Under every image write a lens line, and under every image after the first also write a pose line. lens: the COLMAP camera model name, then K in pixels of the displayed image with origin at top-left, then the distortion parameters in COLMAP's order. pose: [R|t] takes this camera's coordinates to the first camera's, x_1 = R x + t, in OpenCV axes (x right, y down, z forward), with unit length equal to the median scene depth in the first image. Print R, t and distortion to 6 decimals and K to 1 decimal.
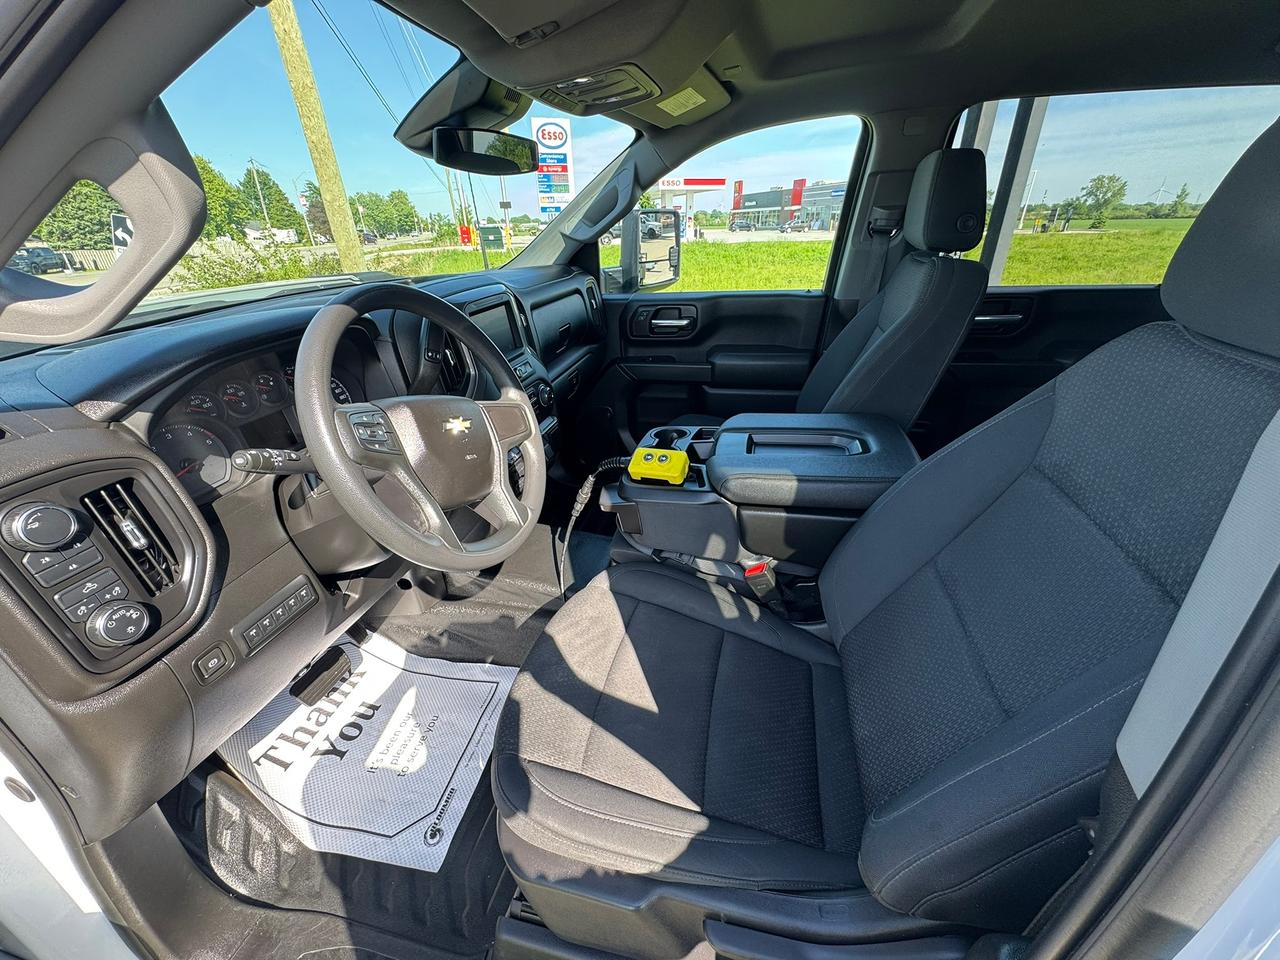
lens RADIAL K [[514.0, 0, 639.2], [0, 514.0, 482.8], [0, 0, 1]] dist [-0.001962, -0.000131]
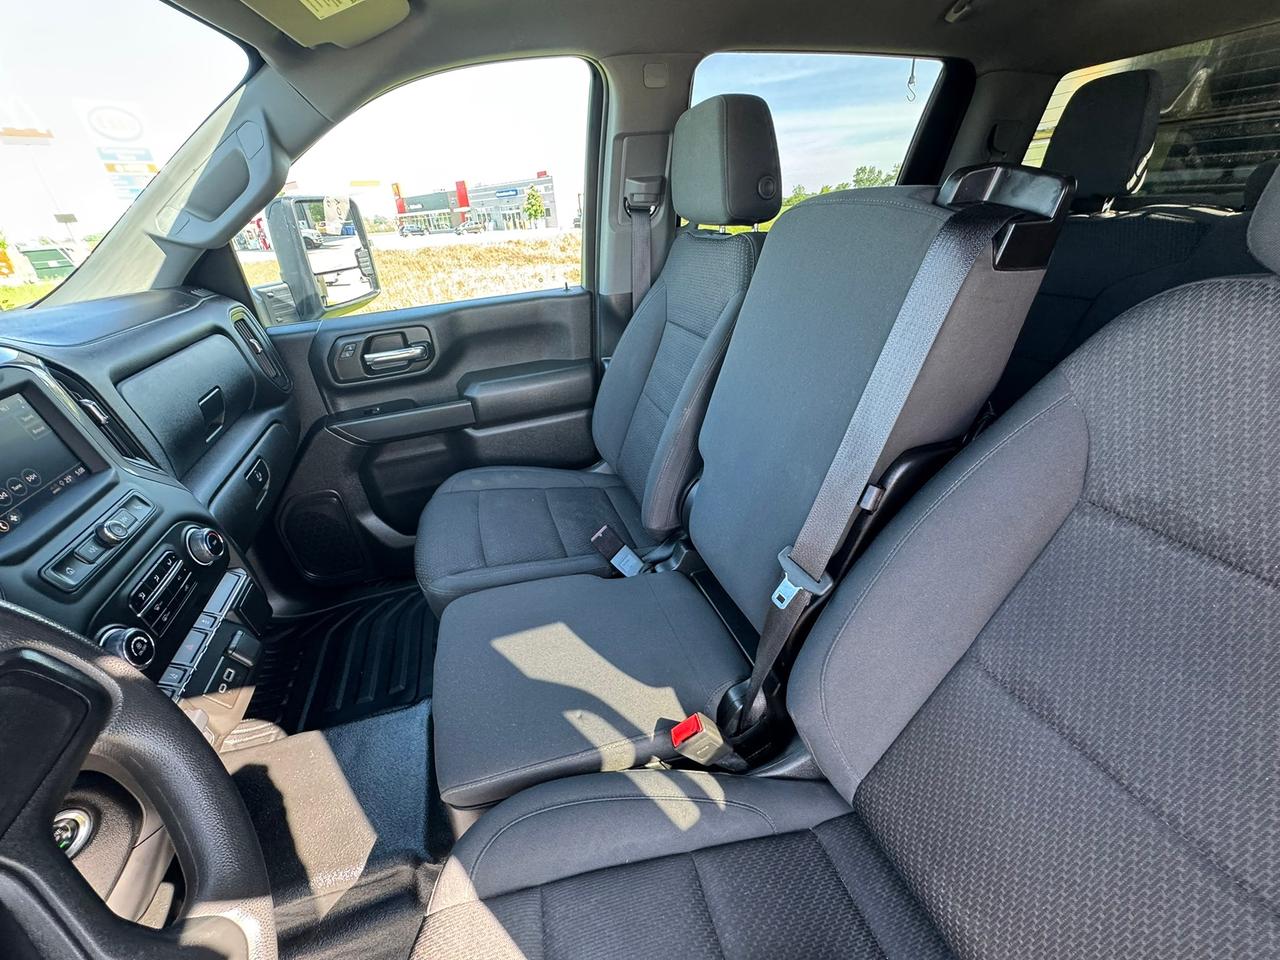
lens RADIAL K [[514.0, 0, 639.2], [0, 514.0, 482.8], [0, 0, 1]] dist [-0.001962, -0.000131]
pose [[0.849002, -0.272586, 0.452651, -0.021384], [0.273899, 0.959617, 0.064149, -0.100848], [-0.451858, 0.069518, 0.889377, 0.248175]]
